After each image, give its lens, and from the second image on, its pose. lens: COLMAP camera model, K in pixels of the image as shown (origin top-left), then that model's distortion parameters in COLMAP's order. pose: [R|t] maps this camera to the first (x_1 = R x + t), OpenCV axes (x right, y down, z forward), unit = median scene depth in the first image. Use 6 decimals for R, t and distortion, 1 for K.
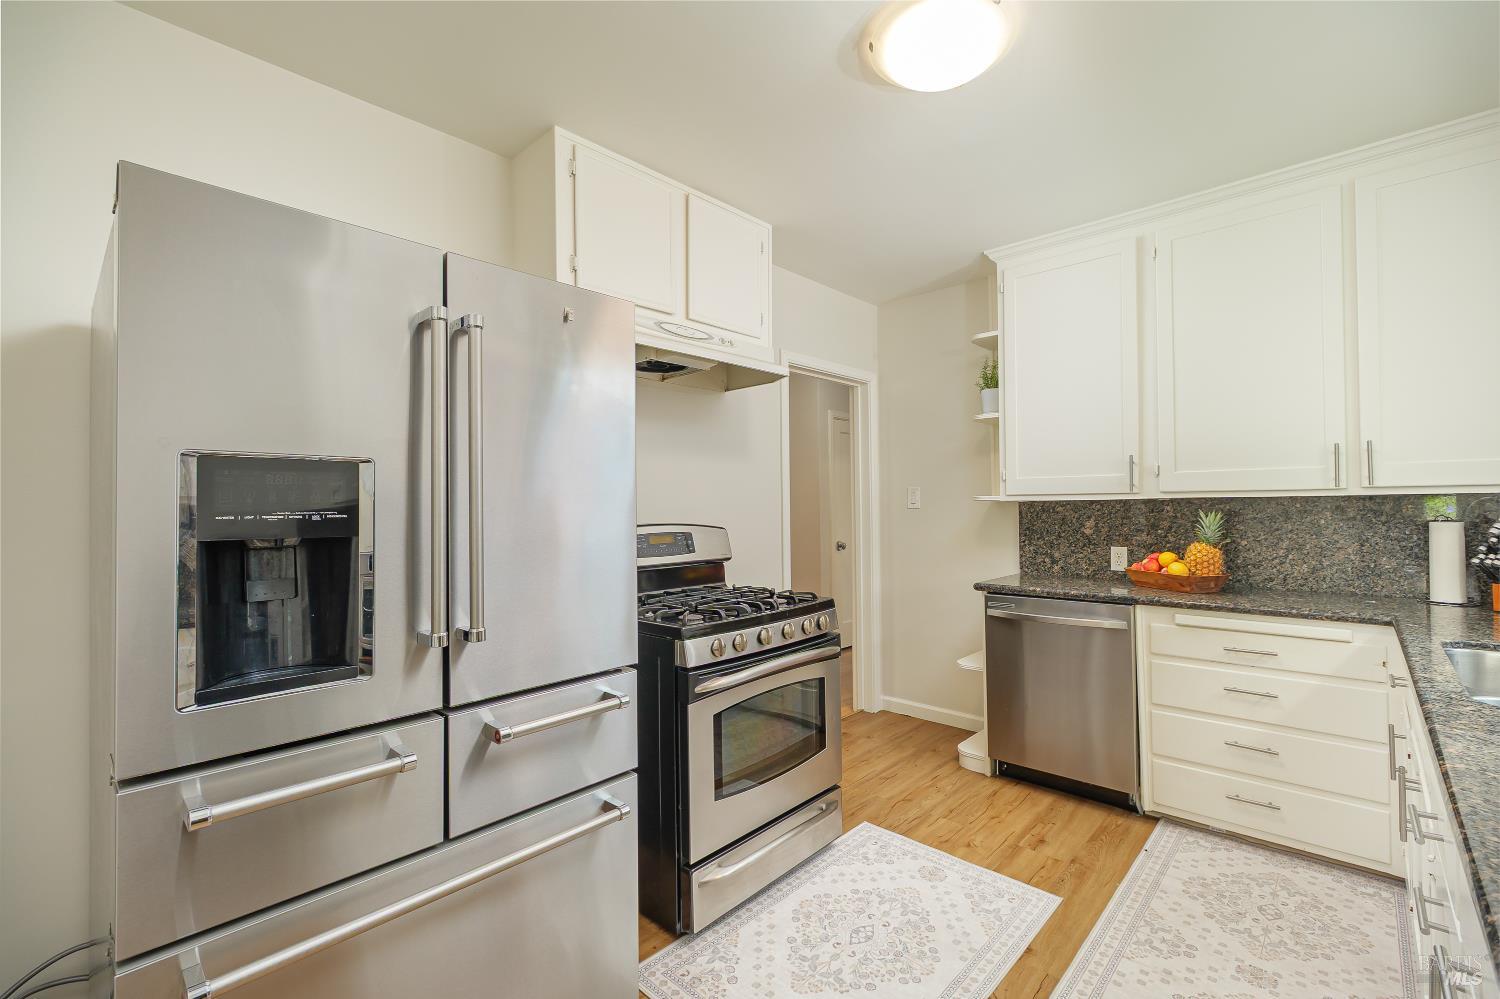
lens RADIAL K [[652.7, 0, 756.5], [0, 652.7, 501.5], [0, 0, 1]] dist [0.000531, 0.000161]
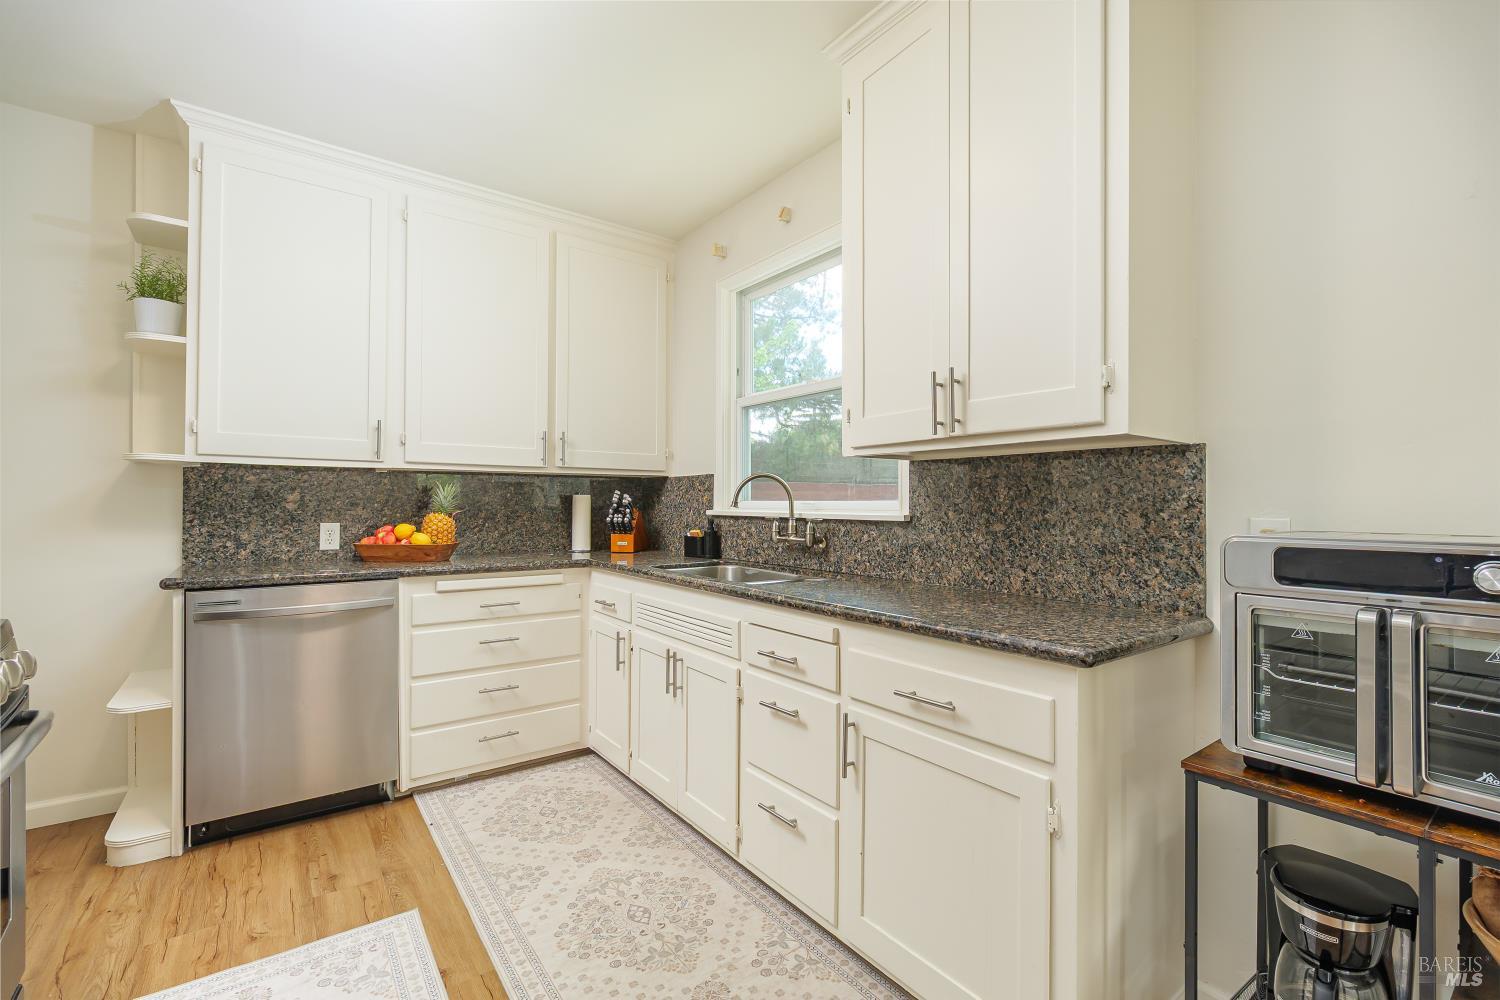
lens RADIAL K [[652.7, 0, 756.9], [0, 652.7, 498.9], [0, 0, 1]] dist [0.000531, 0.000161]
pose [[0.183778, 0.017973, 0.982803, -0.277365], [-0.014118, 0.999778, -0.015643, 0.054896], [-0.982866, -0.011000, 0.183991, 0.340785]]
